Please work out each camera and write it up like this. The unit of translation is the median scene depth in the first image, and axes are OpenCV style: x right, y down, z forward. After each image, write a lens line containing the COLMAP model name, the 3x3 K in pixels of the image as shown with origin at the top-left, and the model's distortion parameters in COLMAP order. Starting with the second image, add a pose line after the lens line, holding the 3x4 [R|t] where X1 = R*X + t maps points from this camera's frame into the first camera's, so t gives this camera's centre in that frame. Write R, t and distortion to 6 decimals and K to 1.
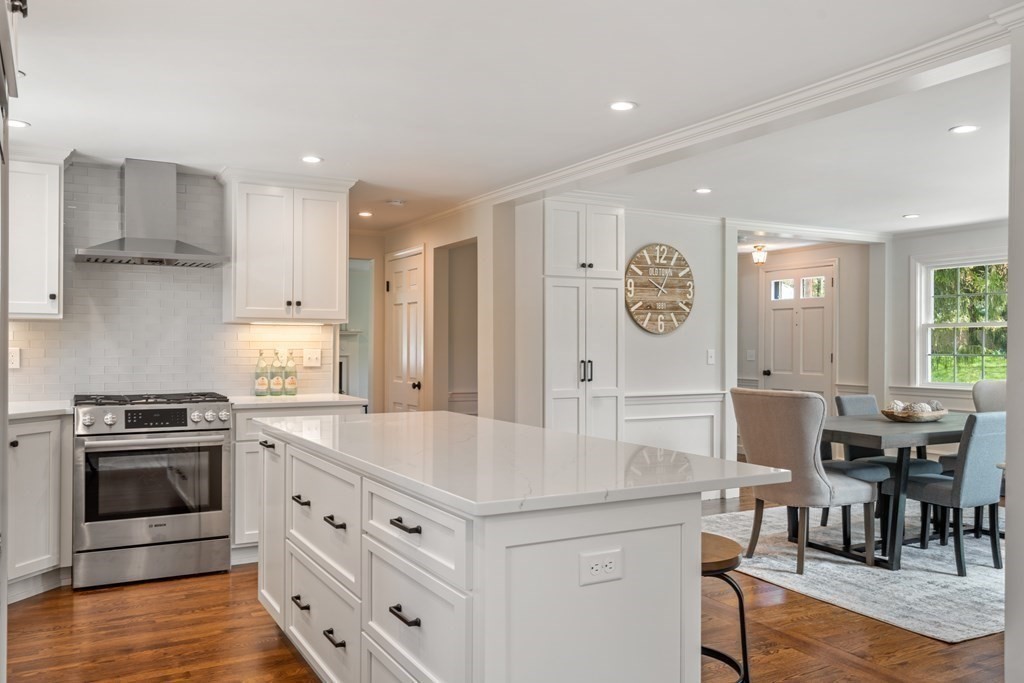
lens RADIAL K [[814.5, 0, 506.2], [0, 814.5, 344.3], [0, 0, 1]] dist [-0.003432, 0.002083]
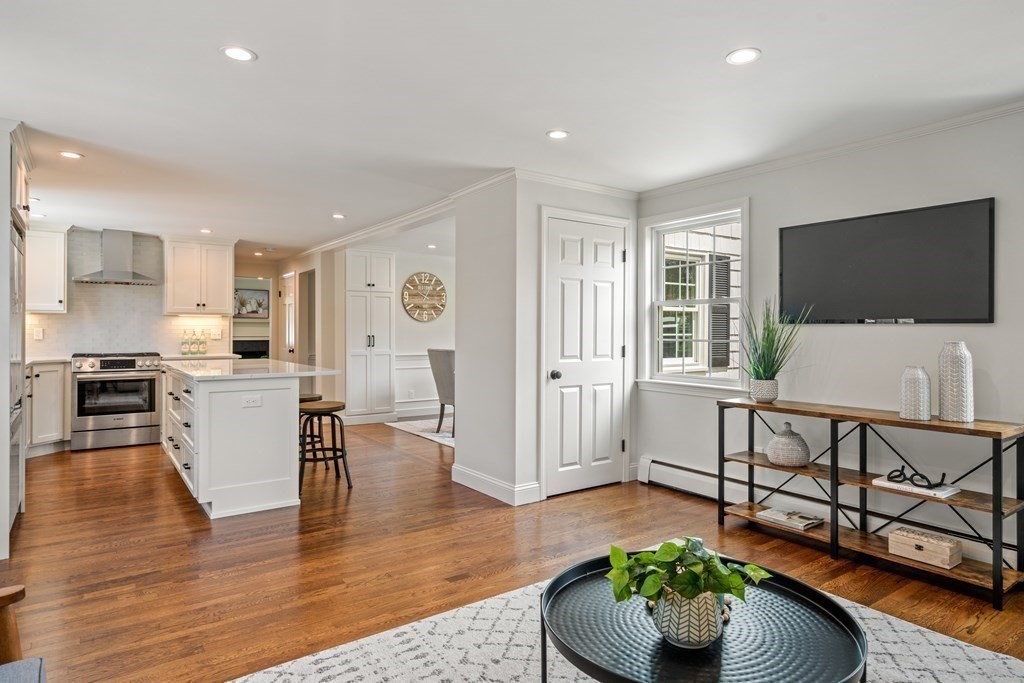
lens RADIAL K [[586.8, 0, 509.7], [0, 586.8, 333.3], [0, 0, 1]] dist [-0.000559, 0.000796]
pose [[0.993915, -0.002504, 0.110123, 0.267443], [0.002081, 0.999990, 0.003949, 0.010221], [-0.110132, -0.003695, 0.993910, -0.383740]]
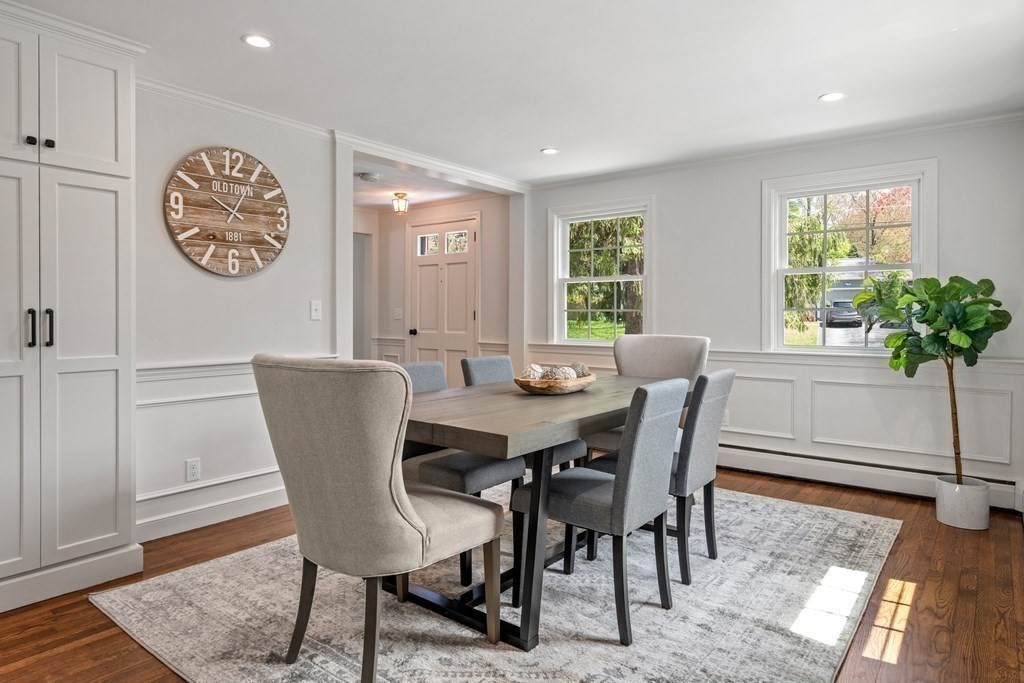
lens RADIAL K [[614.3, 0, 509.2], [0, 614.3, 312.5], [0, 0, 1]] dist [0.004510, 0.000239]
pose [[0.920213, 0.001041, 0.391416, 0.231303], [0.000045, 0.999996, -0.002765, 0.023173], [-0.391418, 0.002562, 0.920210, 0.475921]]
